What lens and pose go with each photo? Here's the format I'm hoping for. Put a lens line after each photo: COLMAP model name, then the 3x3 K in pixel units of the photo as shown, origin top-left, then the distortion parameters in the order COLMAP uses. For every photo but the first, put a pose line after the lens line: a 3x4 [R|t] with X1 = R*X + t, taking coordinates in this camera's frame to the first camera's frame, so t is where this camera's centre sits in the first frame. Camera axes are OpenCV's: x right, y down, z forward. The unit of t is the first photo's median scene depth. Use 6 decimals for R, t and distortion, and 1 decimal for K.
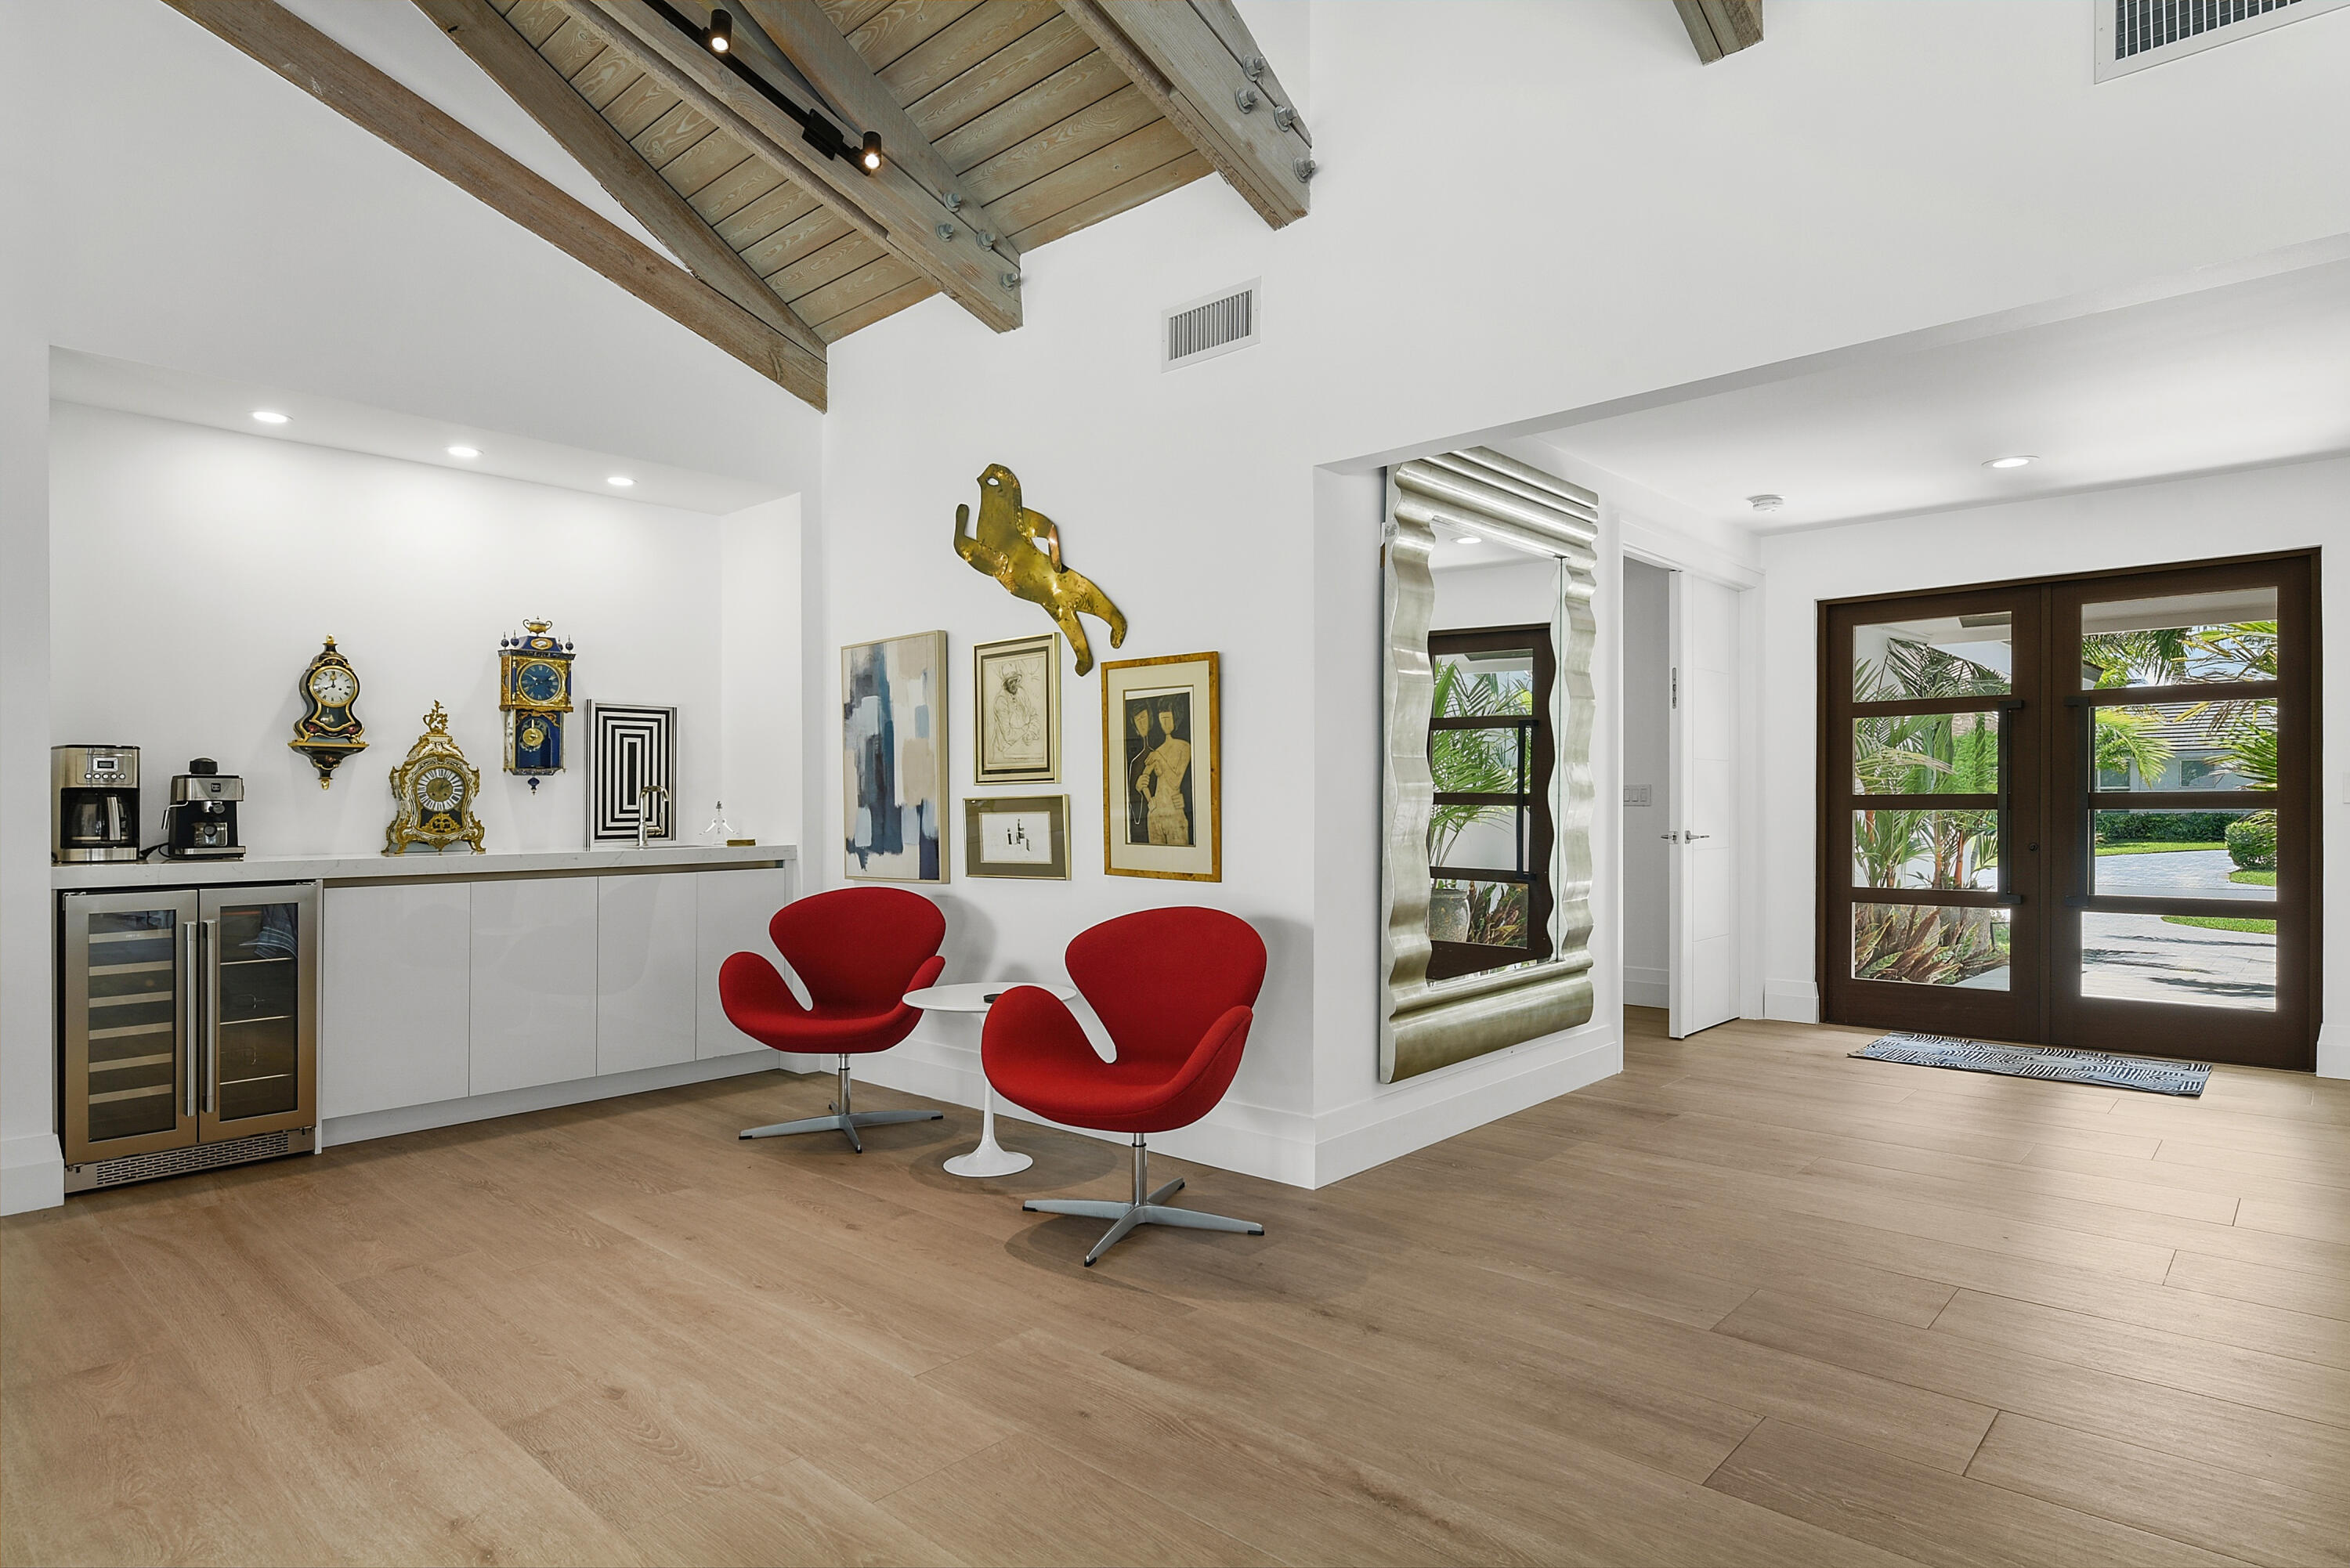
lens RADIAL K [[1288.6, 0, 1181.0], [0, 1288.6, 809.8], [0, 0, 1]] dist [-0.003896, -0.002922]
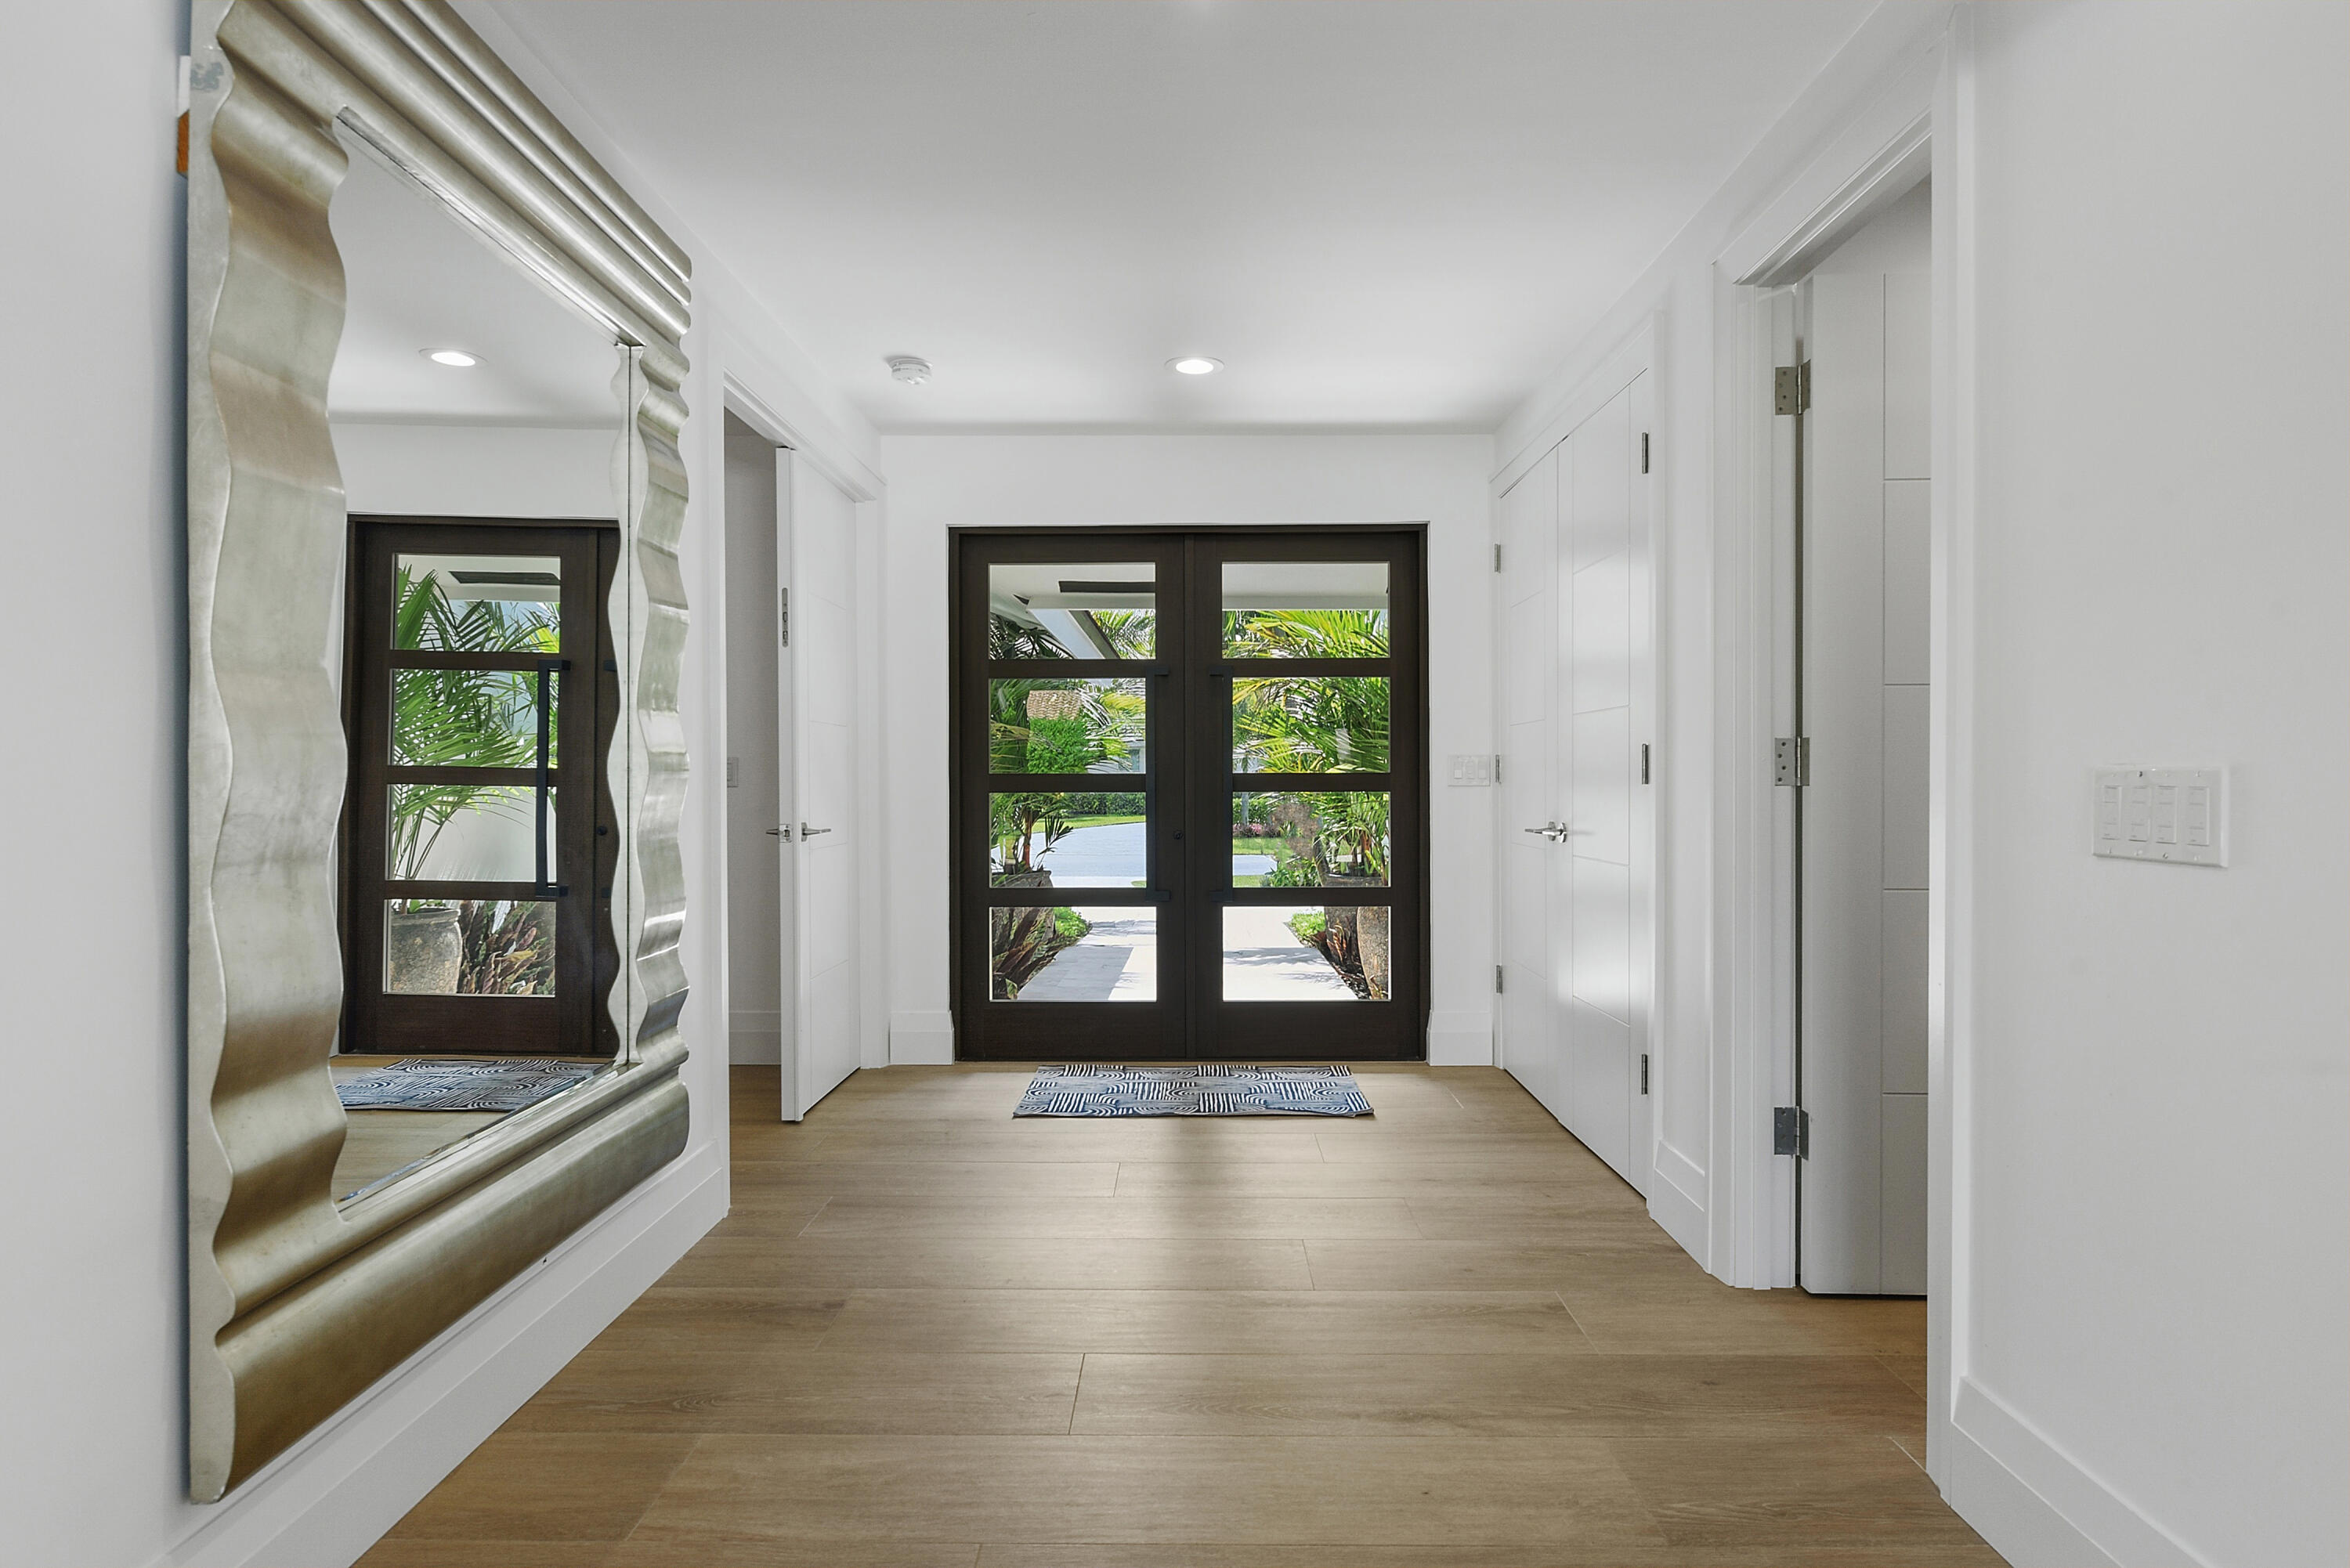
lens RADIAL K [[1288.6, 0, 1181.0], [0, 1288.6, 809.8], [0, 0, 1]] dist [-0.003896, -0.002922]
pose [[0.747399, -0.011516, 0.664276, 0.083982], [0.001081, 0.999870, 0.016117, -0.002106], [-0.664375, -0.011328, 0.747314, 0.351143]]
